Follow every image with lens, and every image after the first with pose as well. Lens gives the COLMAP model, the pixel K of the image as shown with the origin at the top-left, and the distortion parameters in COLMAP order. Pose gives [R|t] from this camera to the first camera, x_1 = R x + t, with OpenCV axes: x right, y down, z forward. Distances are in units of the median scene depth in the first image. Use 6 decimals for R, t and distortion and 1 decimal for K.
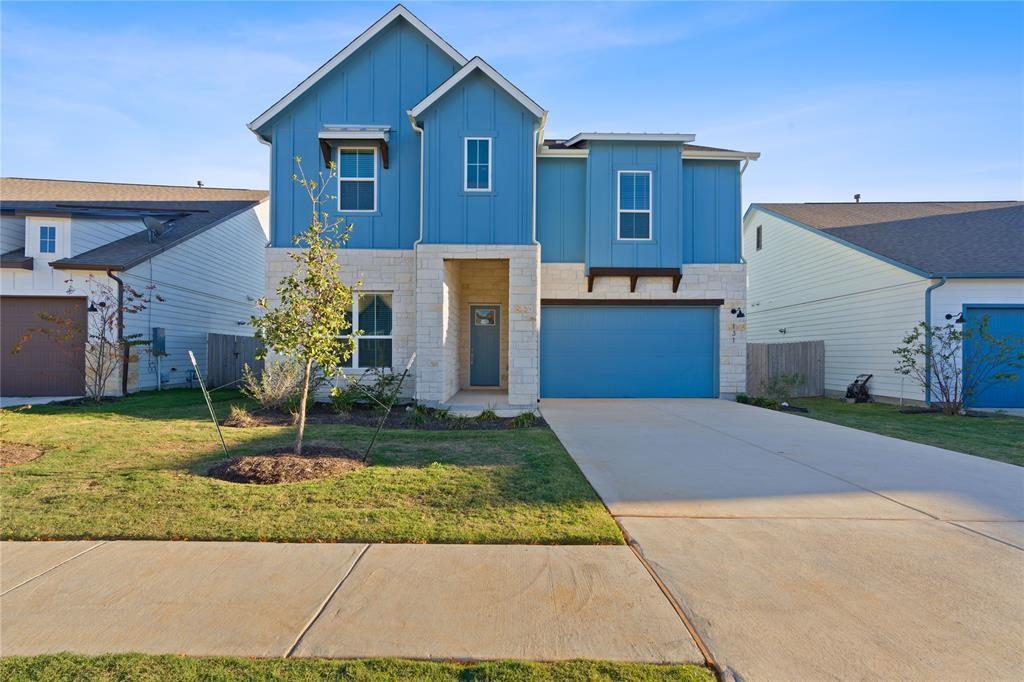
lens RADIAL K [[468.7, 0, 510.7], [0, 468.7, 355.1], [0, 0, 1]] dist [-0.005424, 0.002432]
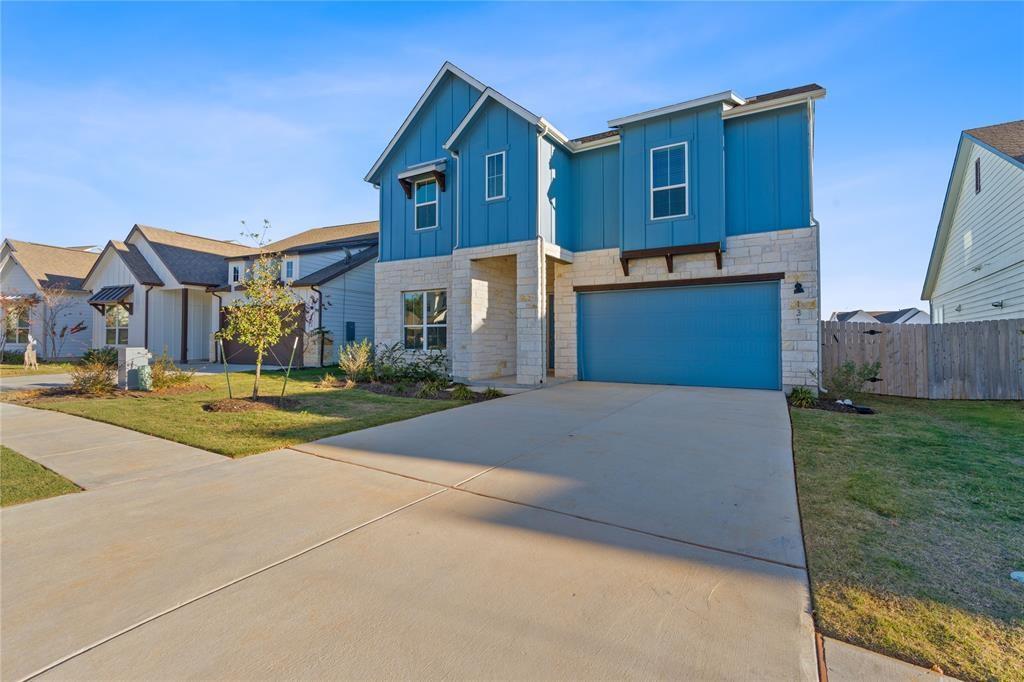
lens RADIAL K [[468.7, 0, 510.6], [0, 468.7, 333.3], [0, 0, 1]] dist [-0.005424, 0.002432]
pose [[0.845886, -0.010304, -0.533265, 0.527181], [-0.000346, 0.999803, -0.019868, 0.006997], [0.533364, 0.016991, 0.845715, 0.035262]]
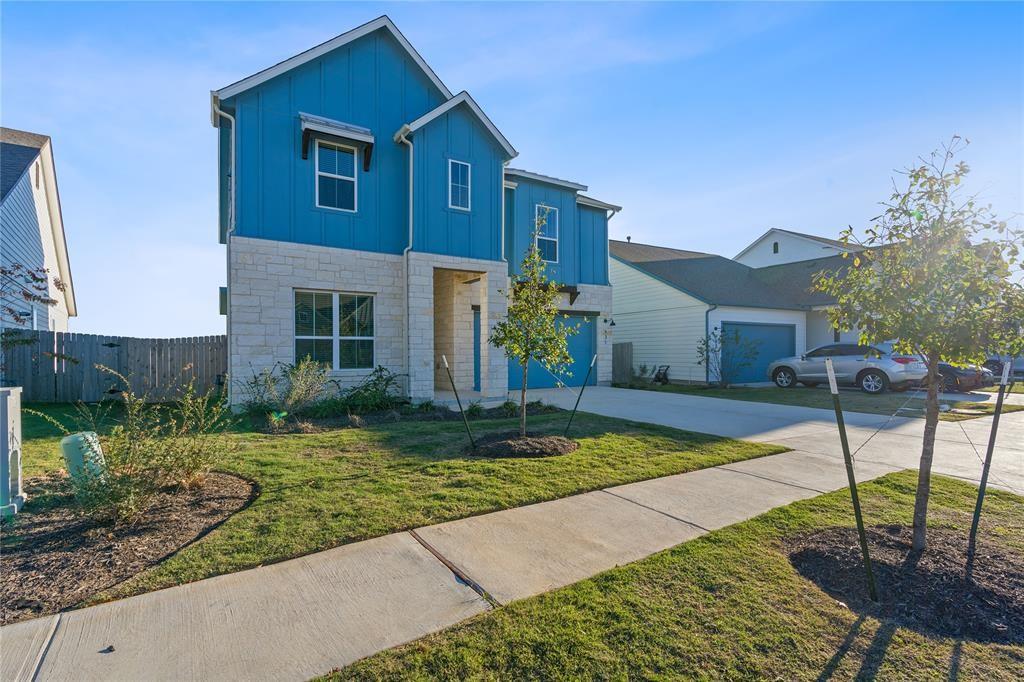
lens RADIAL K [[468.7, 0, 508.7], [0, 468.7, 352.0], [0, 0, 1]] dist [-0.005424, 0.002432]
pose [[0.859163, -0.006132, 0.511666, -0.495524], [0.006558, 0.999978, 0.000971, -0.007070], [-0.511661, 0.002521, 0.859184, -0.022114]]
